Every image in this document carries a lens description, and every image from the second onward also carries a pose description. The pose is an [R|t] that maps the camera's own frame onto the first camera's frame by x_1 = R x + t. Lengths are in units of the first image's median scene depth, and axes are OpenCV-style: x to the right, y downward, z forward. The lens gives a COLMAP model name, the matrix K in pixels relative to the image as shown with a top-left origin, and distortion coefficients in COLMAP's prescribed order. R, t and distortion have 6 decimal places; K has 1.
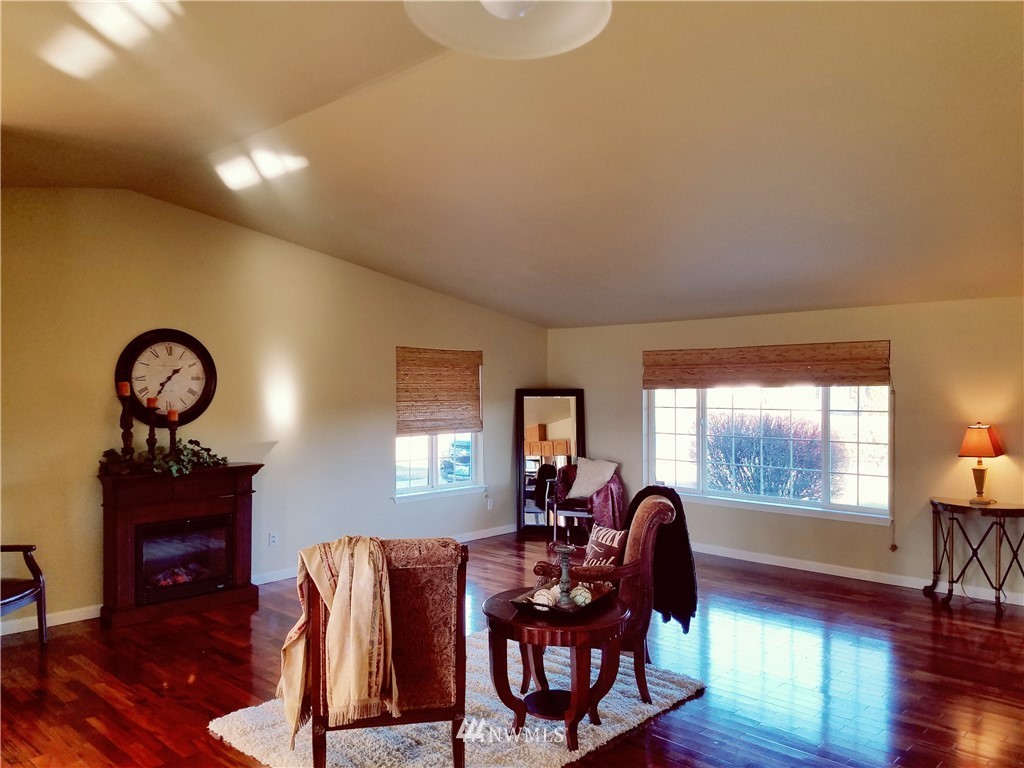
lens RADIAL K [[774.1, 0, 510.6], [0, 774.1, 390.9], [0, 0, 1]] dist [0.223860, -0.401947]
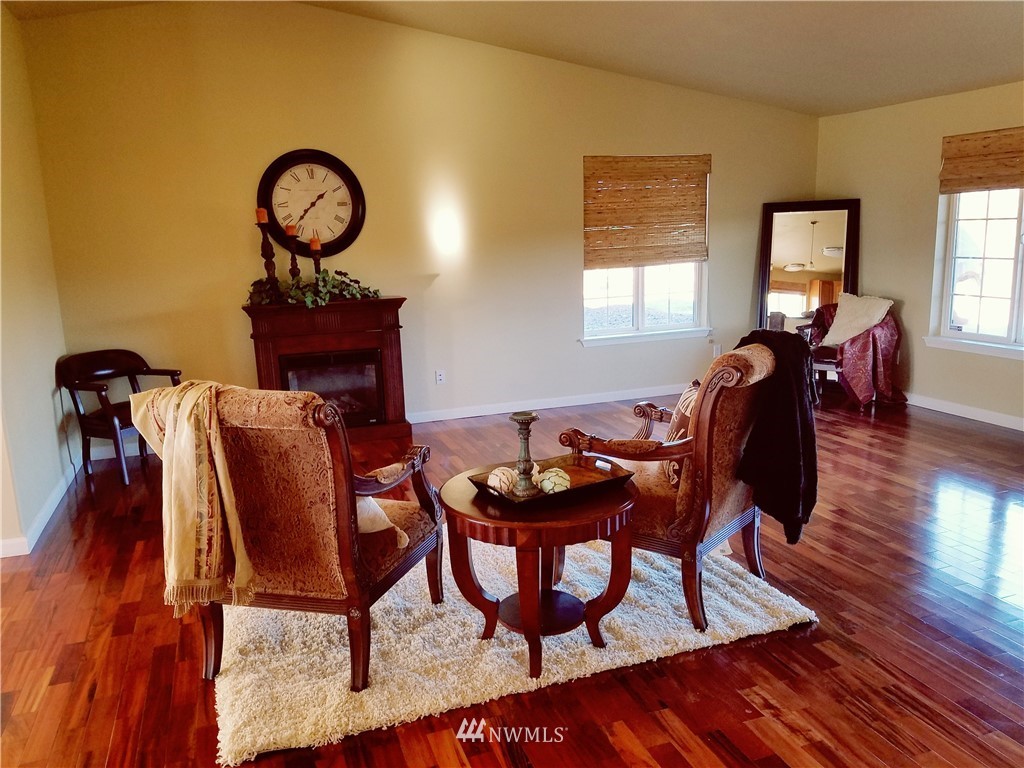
lens RADIAL K [[799.4, 0, 513.6], [0, 799.4, 388.6], [0, 0, 1]] dist [0.171302, -0.266770]
pose [[0.895419, 0.056106, -0.441676, 0.216156], [0.031807, 0.981432, 0.189154, 0.023444], [0.444087, -0.183420, 0.877008, 0.210108]]
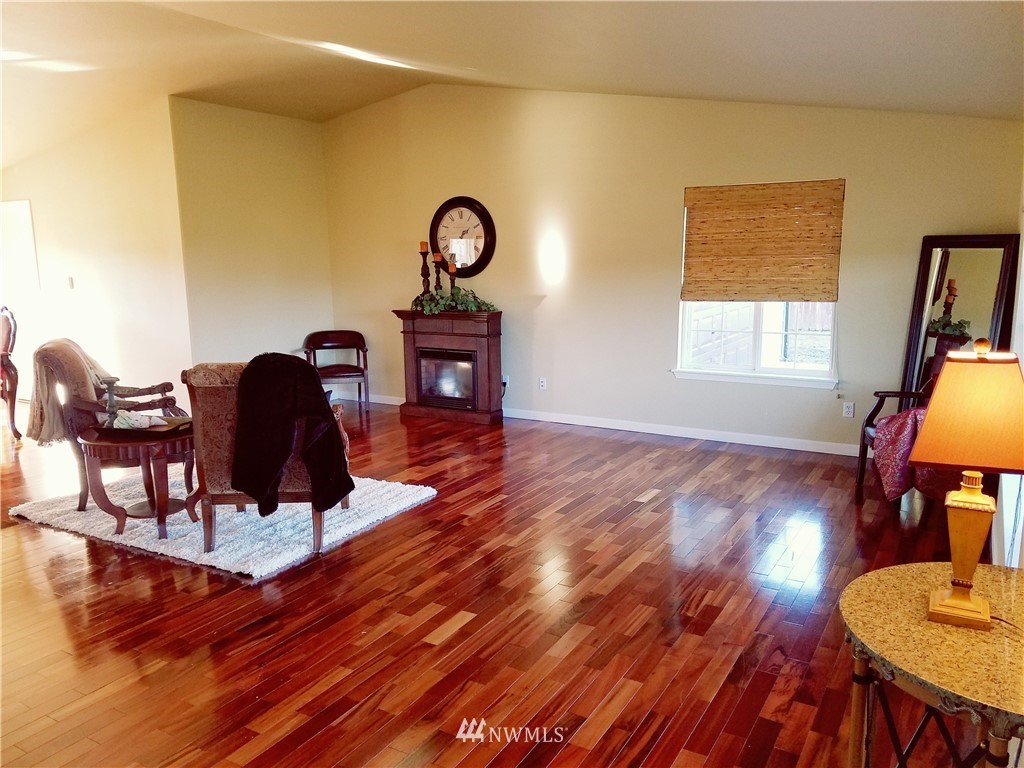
lens RADIAL K [[774.1, 0, 510.6], [0, 774.1, 390.9], [0, 0, 1]] dist [0.223860, -0.401947]
pose [[0.232051, 0.162250, -0.959076, 0.782263], [0.005782, 0.985743, 0.168160, 0.015115], [0.972686, -0.044567, 0.227805, 0.758049]]
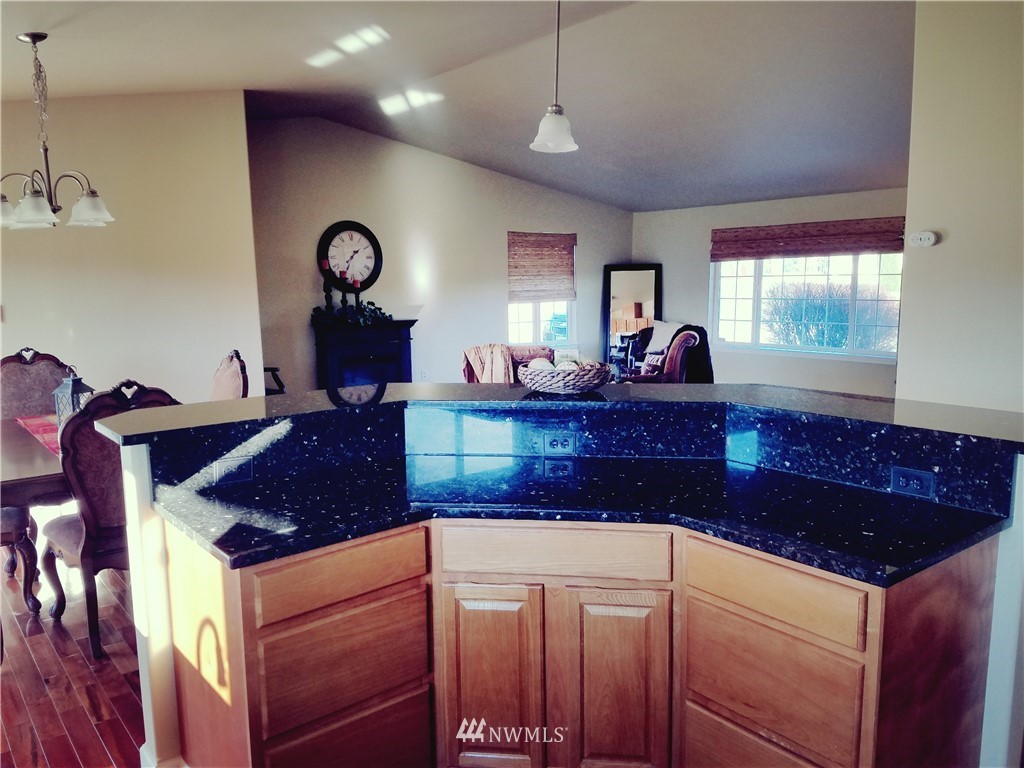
lens RADIAL K [[774.1, 0, 510.6], [0, 774.1, 390.9], [0, 0, 1]] dist [0.223860, -0.401947]
pose [[0.991075, 0.008630, -0.133025, 0.036076], [0.010892, 0.989323, 0.145334, 0.018905], [0.132858, -0.145485, 0.980399, -0.350121]]
